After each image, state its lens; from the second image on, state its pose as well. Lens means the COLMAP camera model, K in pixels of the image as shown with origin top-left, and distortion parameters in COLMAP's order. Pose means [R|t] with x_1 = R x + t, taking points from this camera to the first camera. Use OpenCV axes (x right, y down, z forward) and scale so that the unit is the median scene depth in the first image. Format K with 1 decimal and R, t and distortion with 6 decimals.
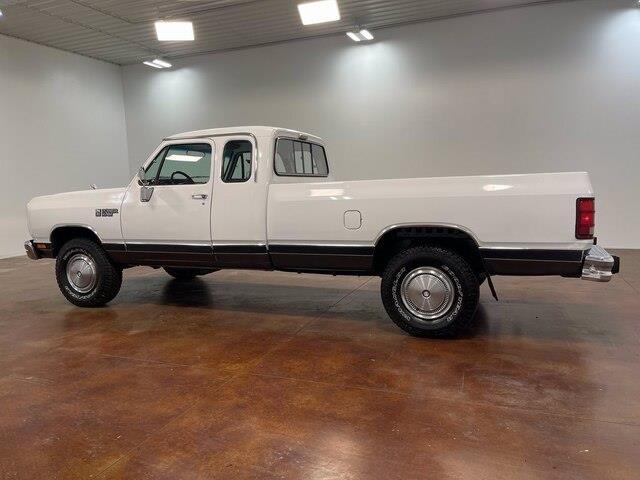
lens RADIAL K [[490.5, 0, 321.0], [0, 490.5, 238.2], [0, 0, 1]] dist [0.009587, 0.001804]
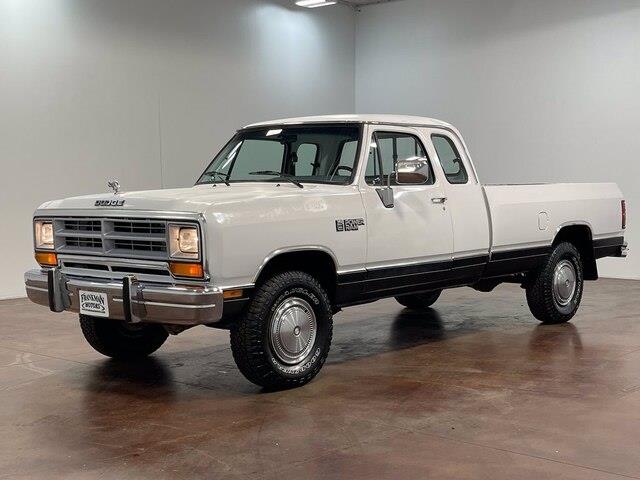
lens RADIAL K [[919.3, 0, 316.3], [0, 919.3, 240.4], [0, 0, 1]] dist [0.027374, 0.015385]
pose [[0.350918, -0.031170, 0.935887, -1.751513], [0.105649, 0.994382, -0.006496, -0.030679], [-0.930427, 0.101155, 0.352240, 0.665819]]
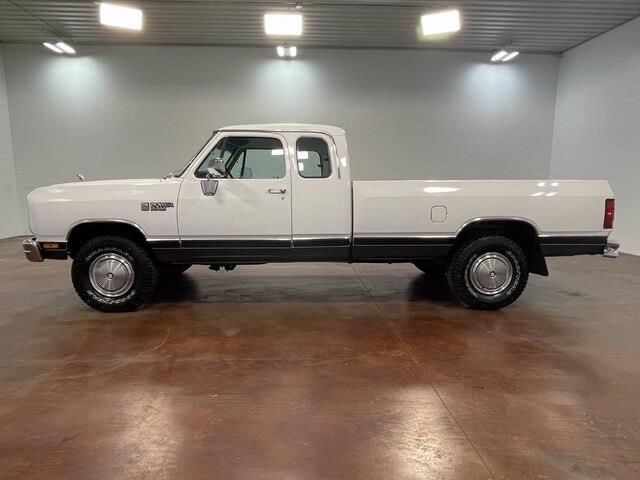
lens RADIAL K [[415.5, 0, 319.4], [0, 415.5, 239.8], [0, 0, 1]] dist [-0.001576, -0.001520]
pose [[0.914112, -0.023869, 0.404758, -0.518468], [0.015626, 0.999598, 0.023657, -0.004223], [-0.405160, -0.015300, 0.914118, 0.192315]]
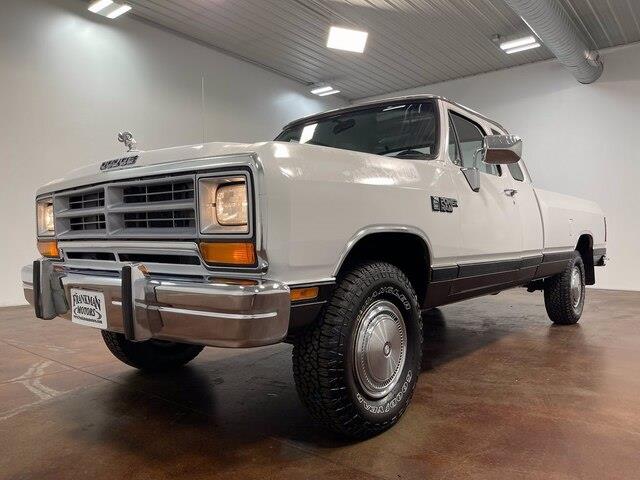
lens RADIAL K [[490.5, 0, 321.0], [0, 490.5, 238.2], [0, 0, 1]] dist [0.009587, 0.001804]
pose [[0.311634, 0.029602, 0.949741, -1.038583], [0.099629, 0.992987, -0.063641, 0.001410], [-0.944965, 0.114455, 0.306499, 1.057532]]
